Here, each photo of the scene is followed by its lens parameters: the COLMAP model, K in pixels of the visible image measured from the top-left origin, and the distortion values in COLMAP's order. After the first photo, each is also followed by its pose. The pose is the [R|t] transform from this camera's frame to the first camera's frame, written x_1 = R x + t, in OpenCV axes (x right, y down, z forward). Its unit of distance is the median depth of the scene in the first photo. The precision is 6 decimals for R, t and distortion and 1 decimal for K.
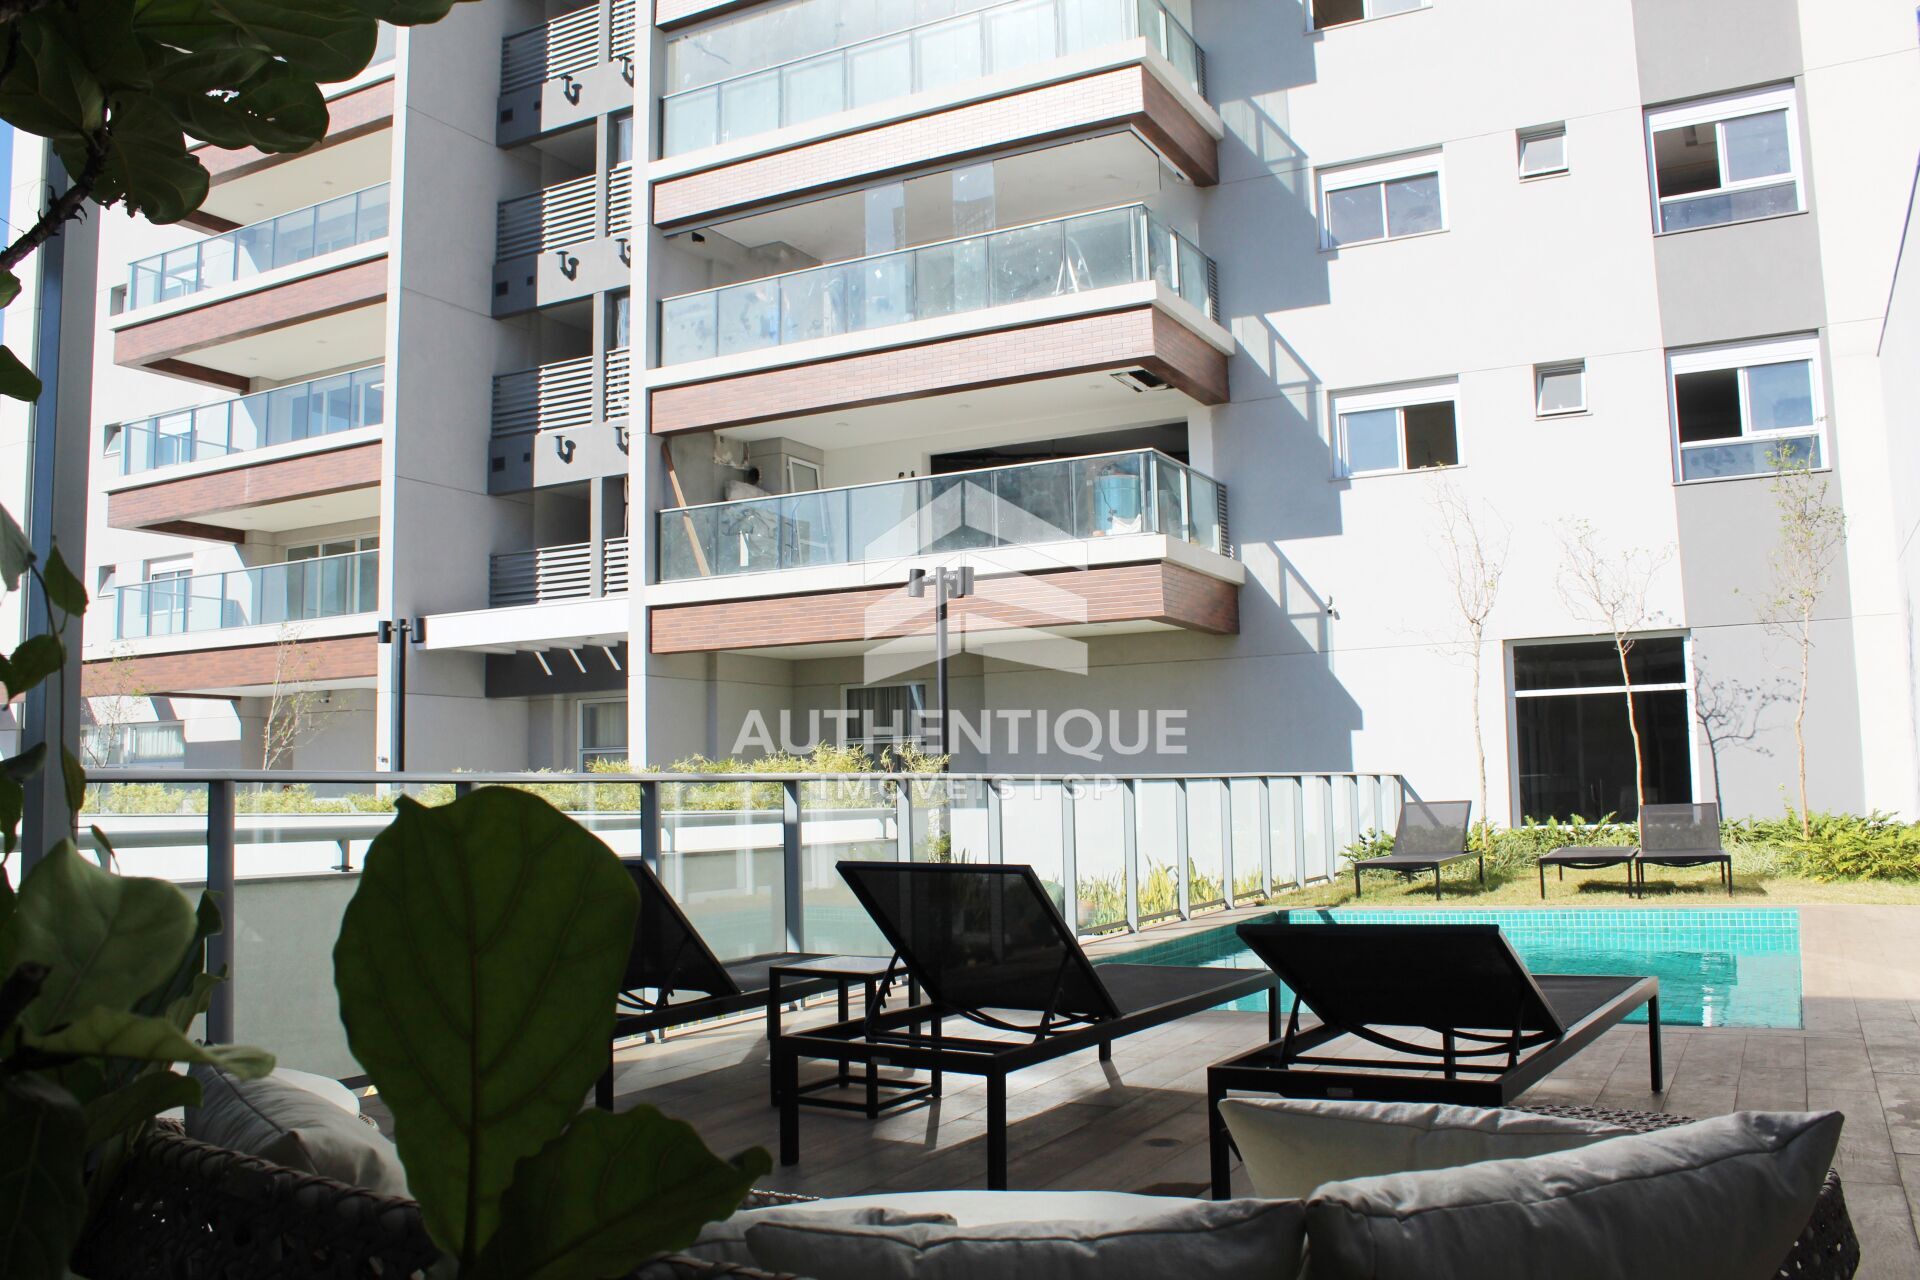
lens RADIAL K [[1596.8, 0, 957.1], [0, 1596.8, 638.4], [0, 0, 1]] dist [-0.171888, 0.153784]
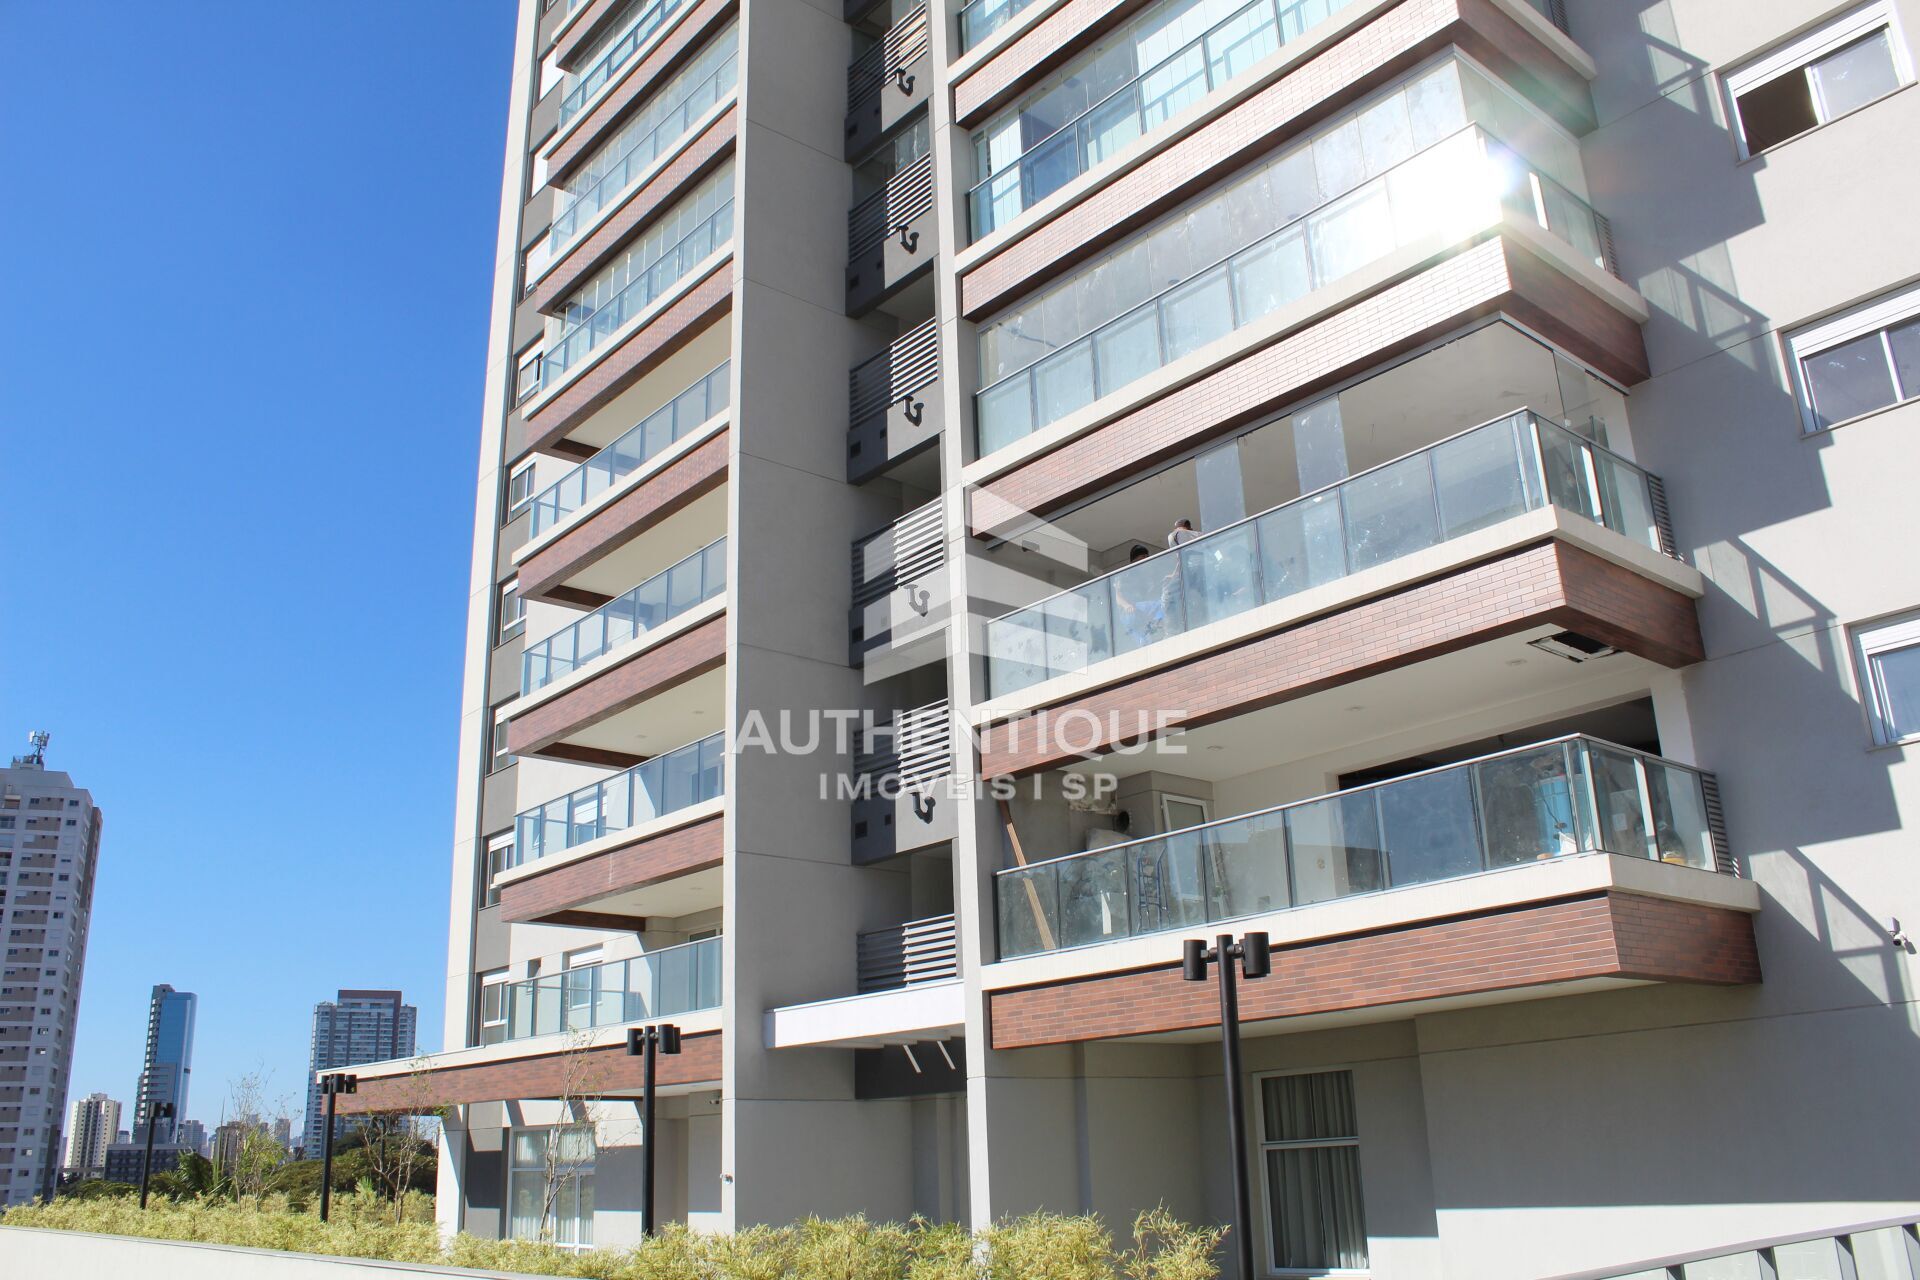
lens RADIAL K [[1596.8, 0, 957.3], [0, 1596.8, 640.0], [0, 0, 1]] dist [-0.171888, 0.153784]
pose [[0.932507, -0.122352, -0.339796, 0.094003], [0.046439, 0.973676, -0.223155, -0.015671], [0.358154, 0.192314, 0.913642, 0.225968]]
